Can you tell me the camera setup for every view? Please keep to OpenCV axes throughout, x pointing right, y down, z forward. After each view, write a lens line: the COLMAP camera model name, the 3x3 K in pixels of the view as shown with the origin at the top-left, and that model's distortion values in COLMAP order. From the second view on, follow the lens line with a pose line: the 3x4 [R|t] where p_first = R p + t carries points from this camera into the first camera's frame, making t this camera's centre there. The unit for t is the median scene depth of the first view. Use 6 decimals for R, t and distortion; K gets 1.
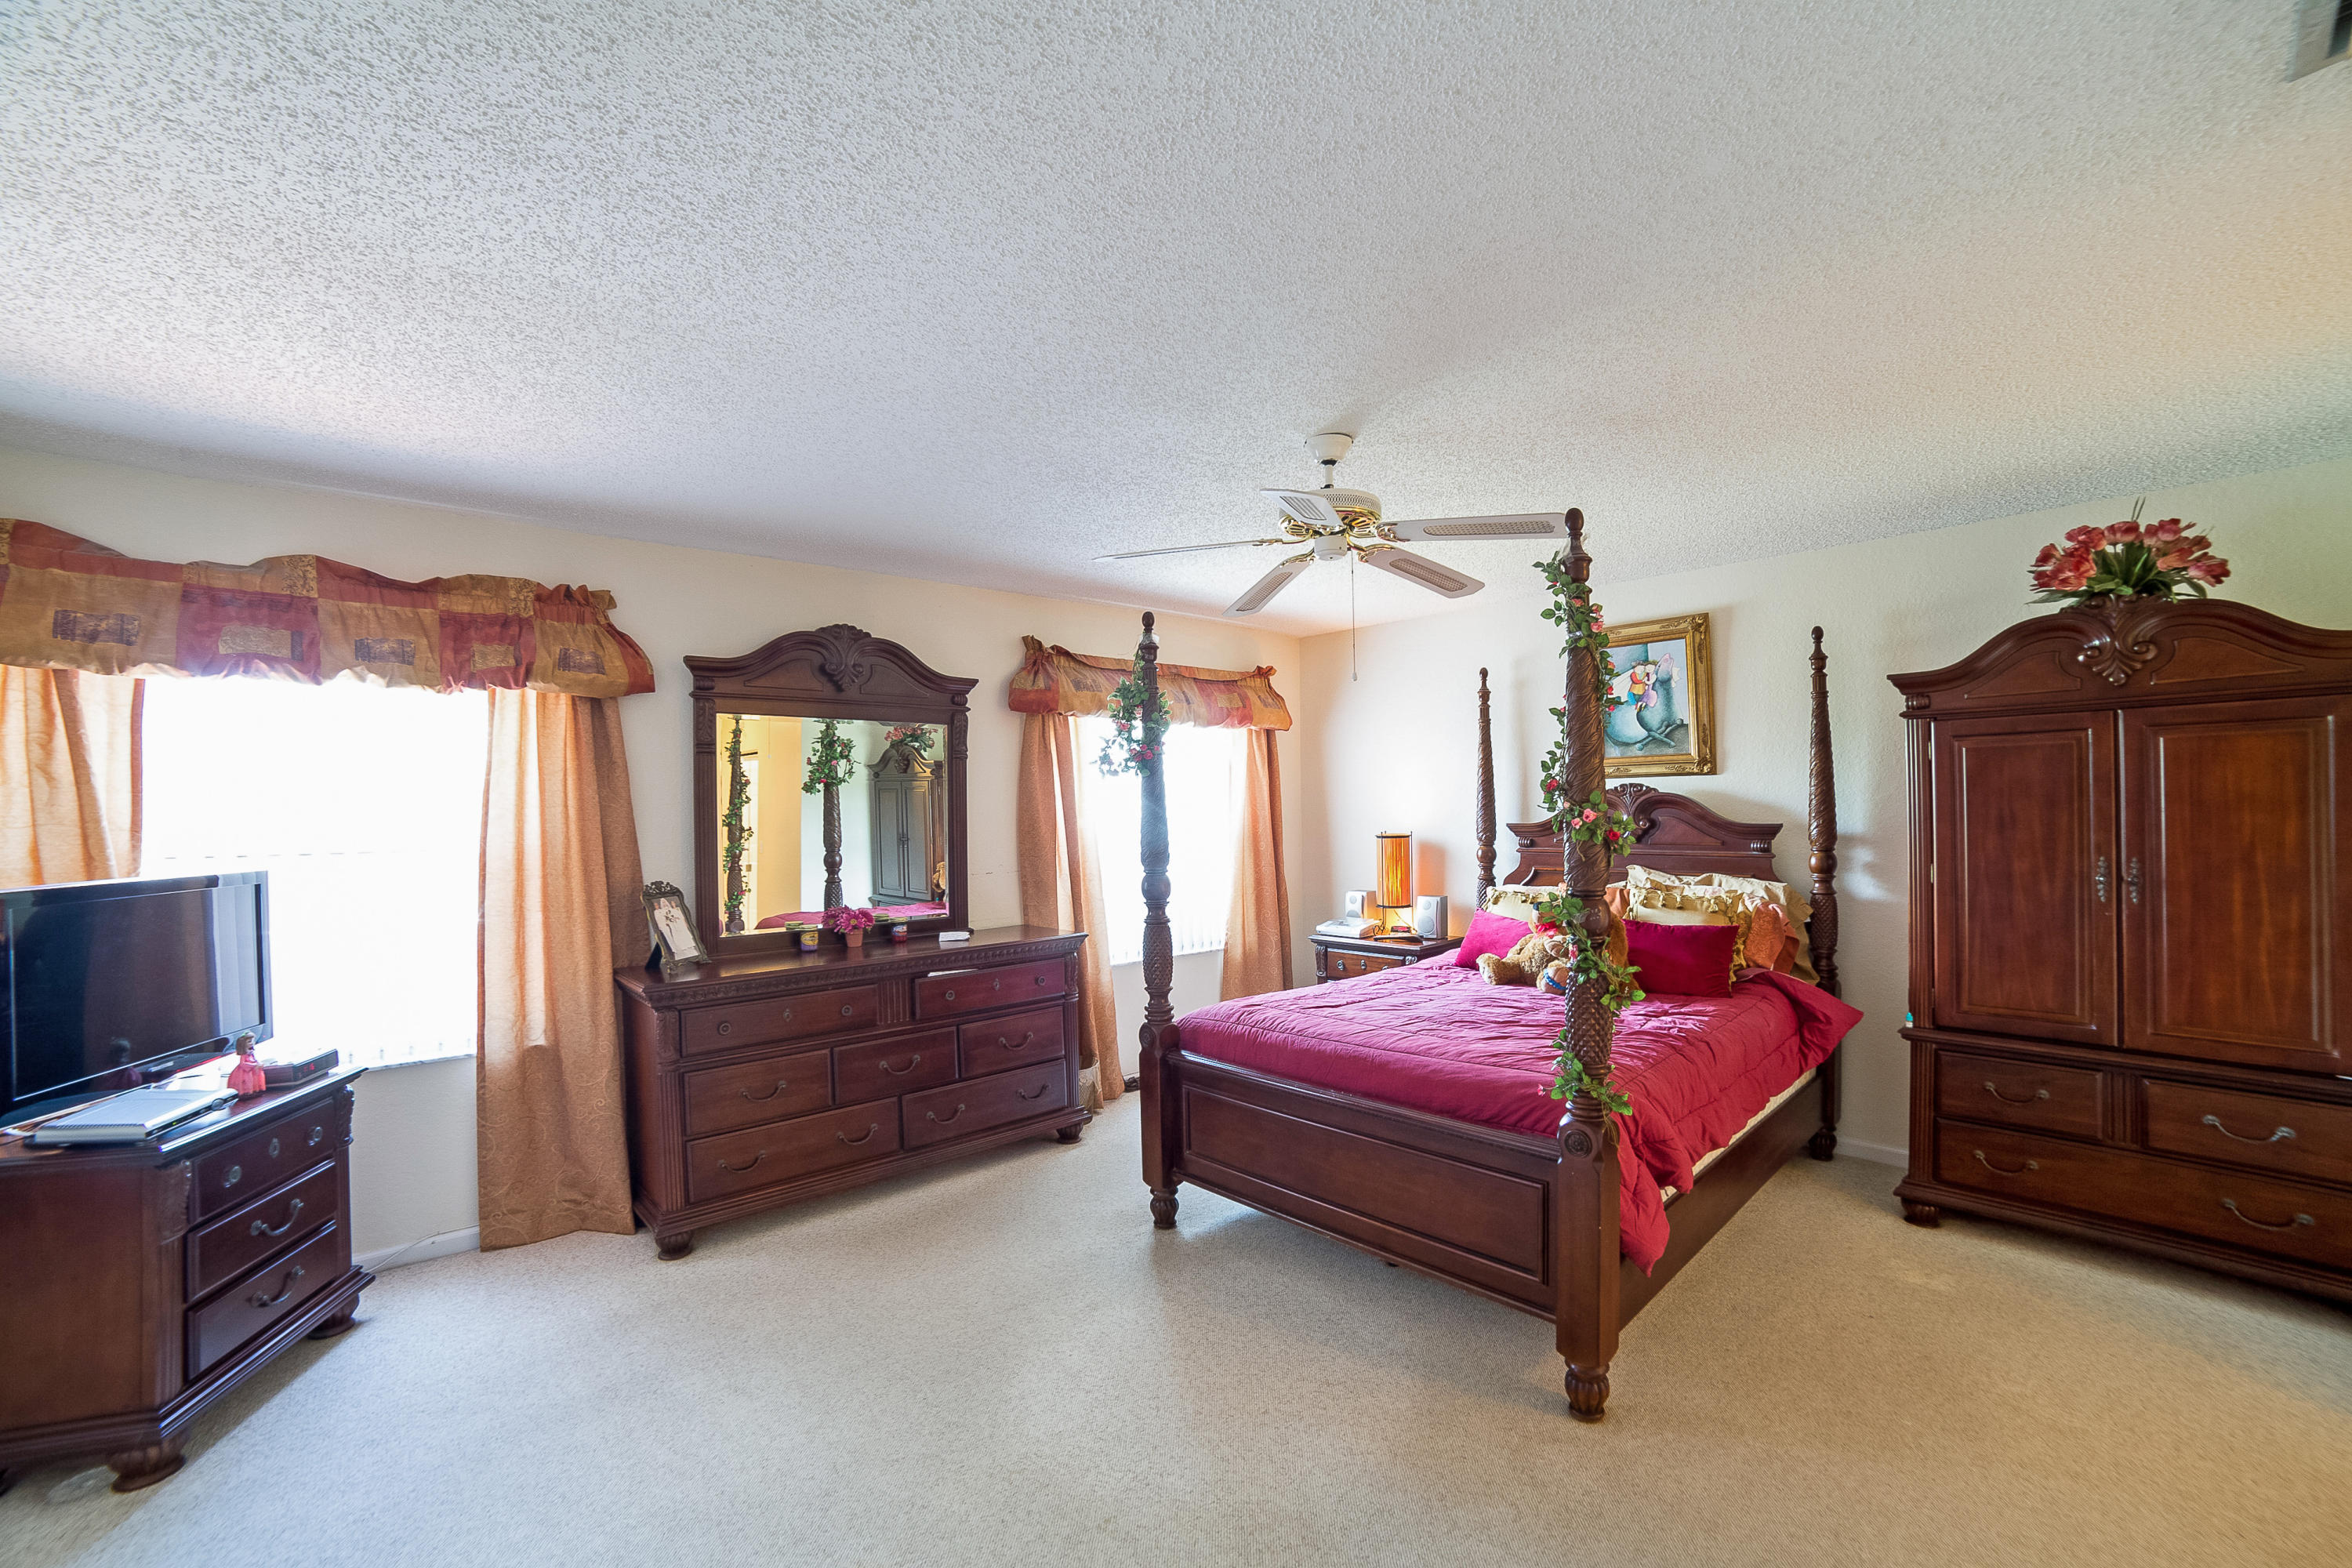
lens RADIAL K [[957.6, 0, 1192.3], [0, 957.6, 812.8], [0, 0, 1]] dist [-0.092738, 0.030201]
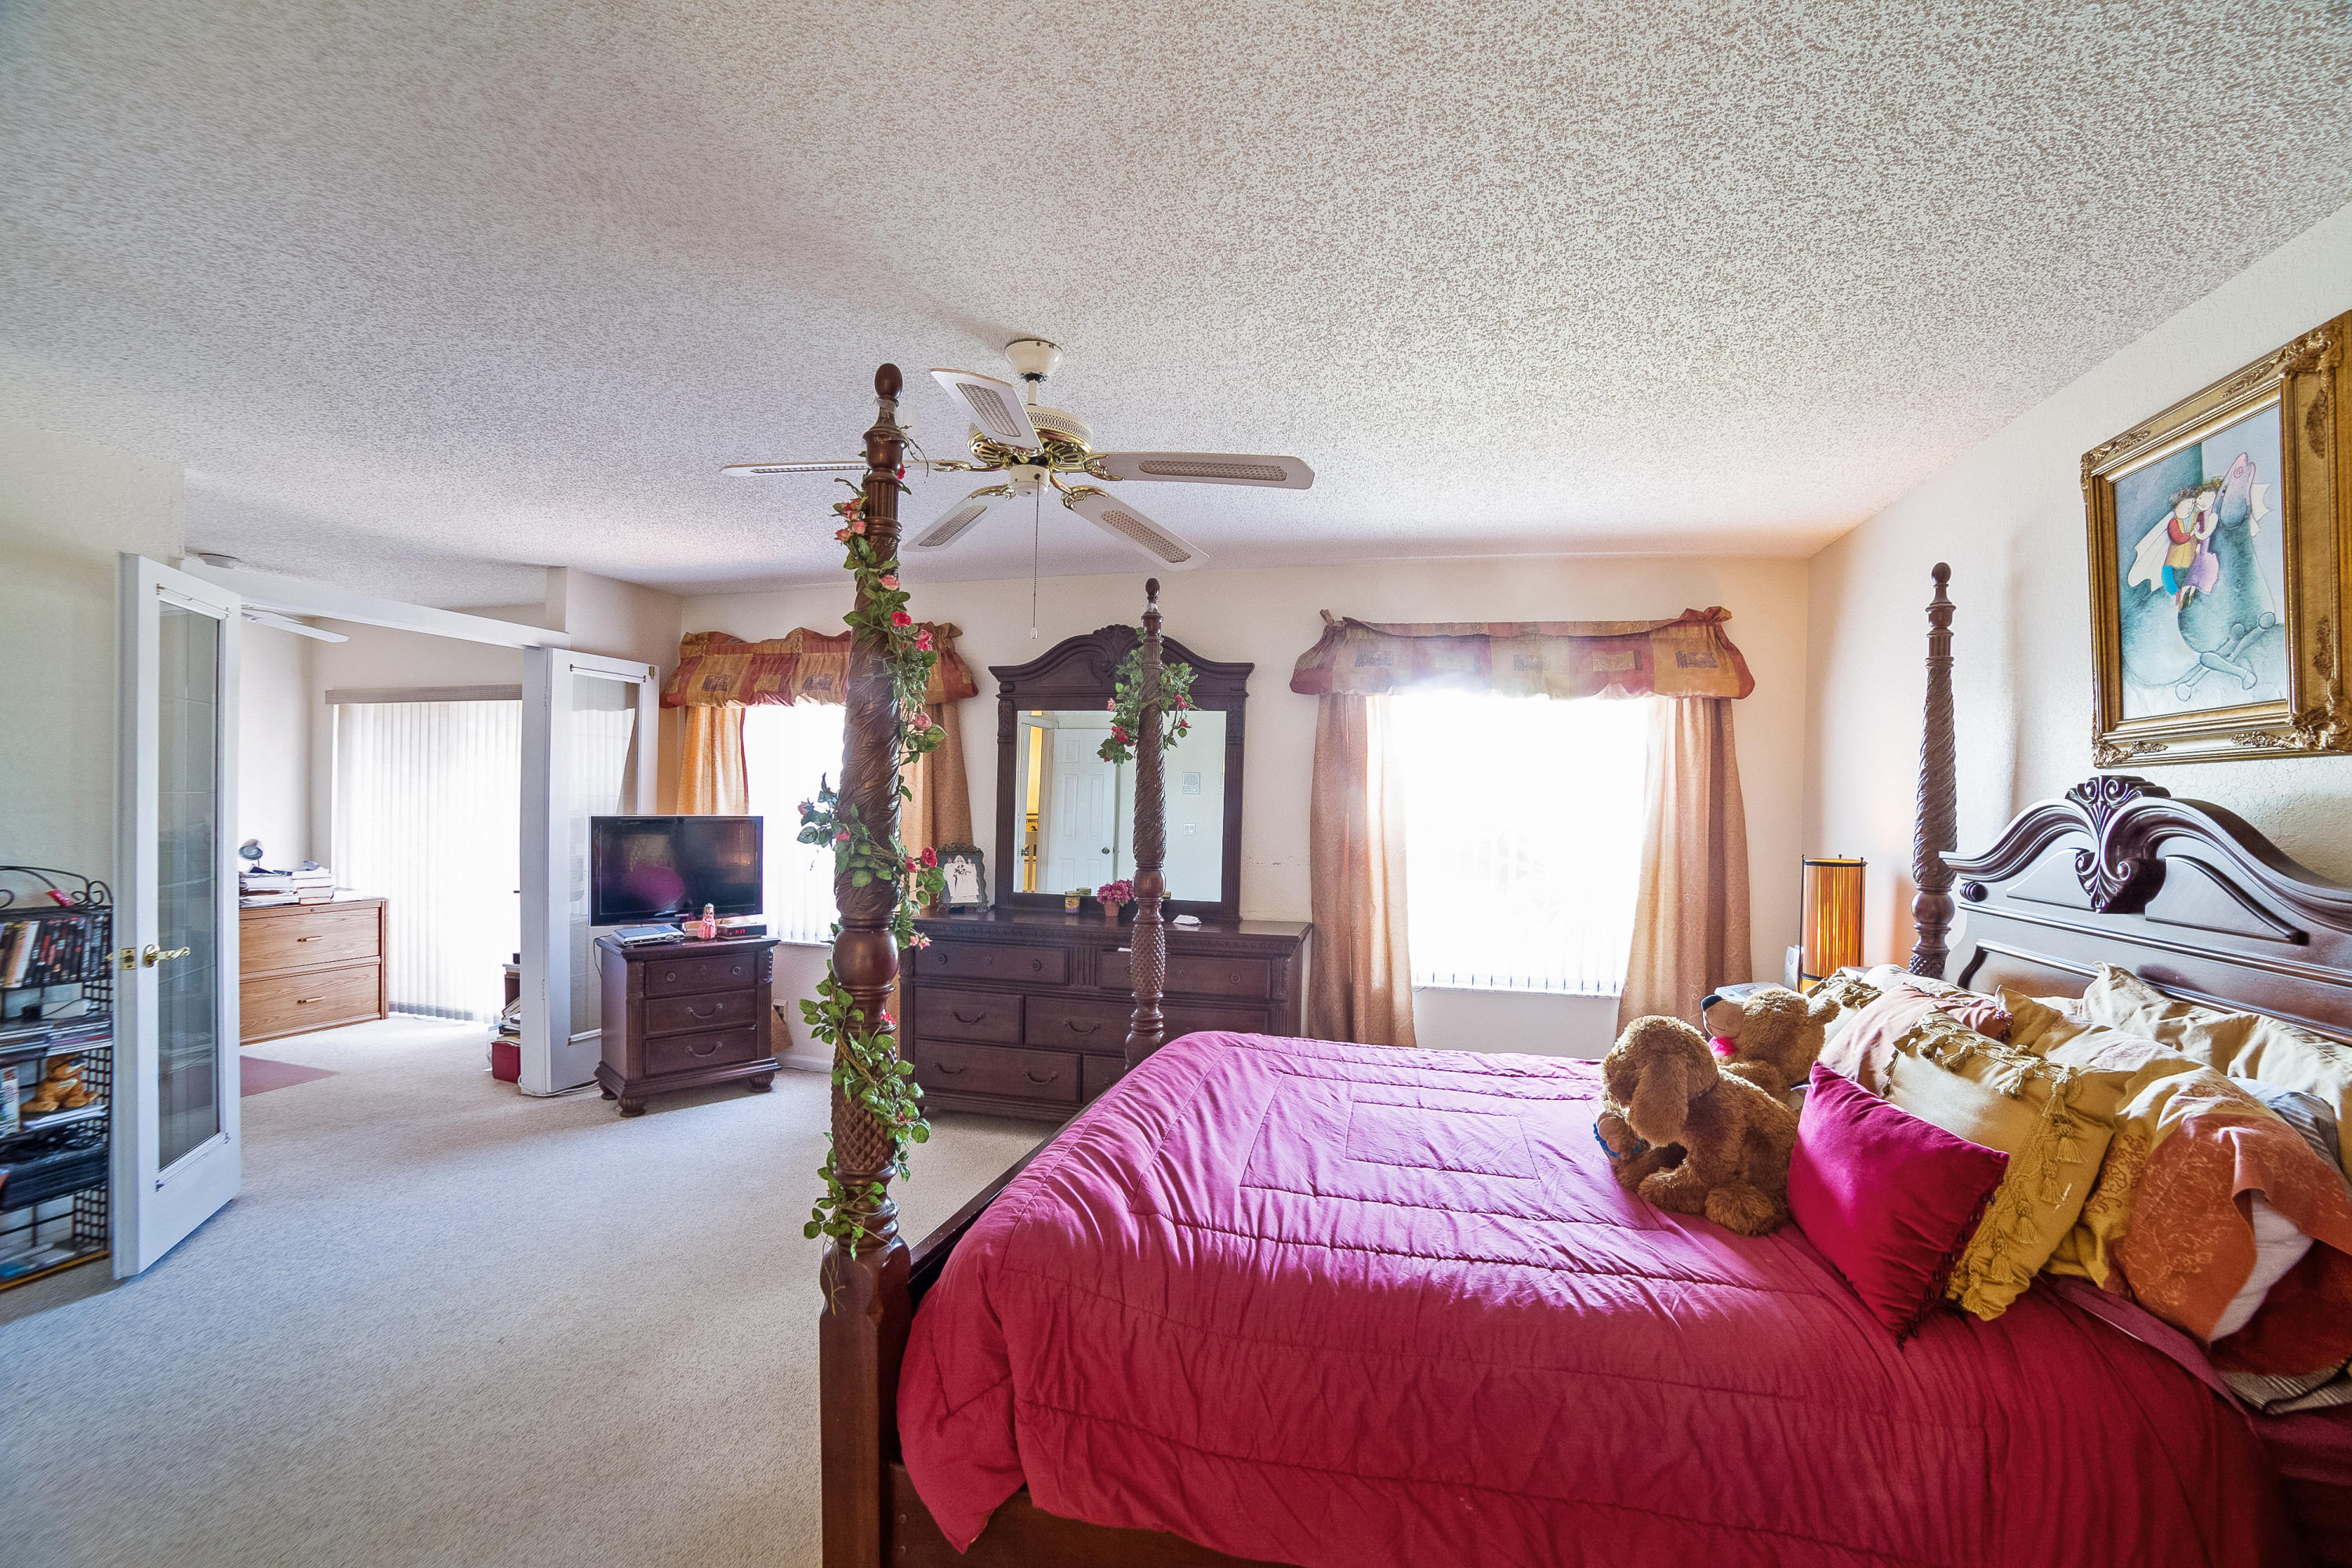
lens RADIAL K [[957.6, 0, 1192.3], [0, 957.6, 812.8], [0, 0, 1]] dist [-0.092738, 0.030201]
pose [[0.561927, 0.040309, -0.826204, 0.776165], [-0.035653, 0.999064, 0.024494, -0.013315], [0.826418, 0.015692, 0.562839, 0.558208]]
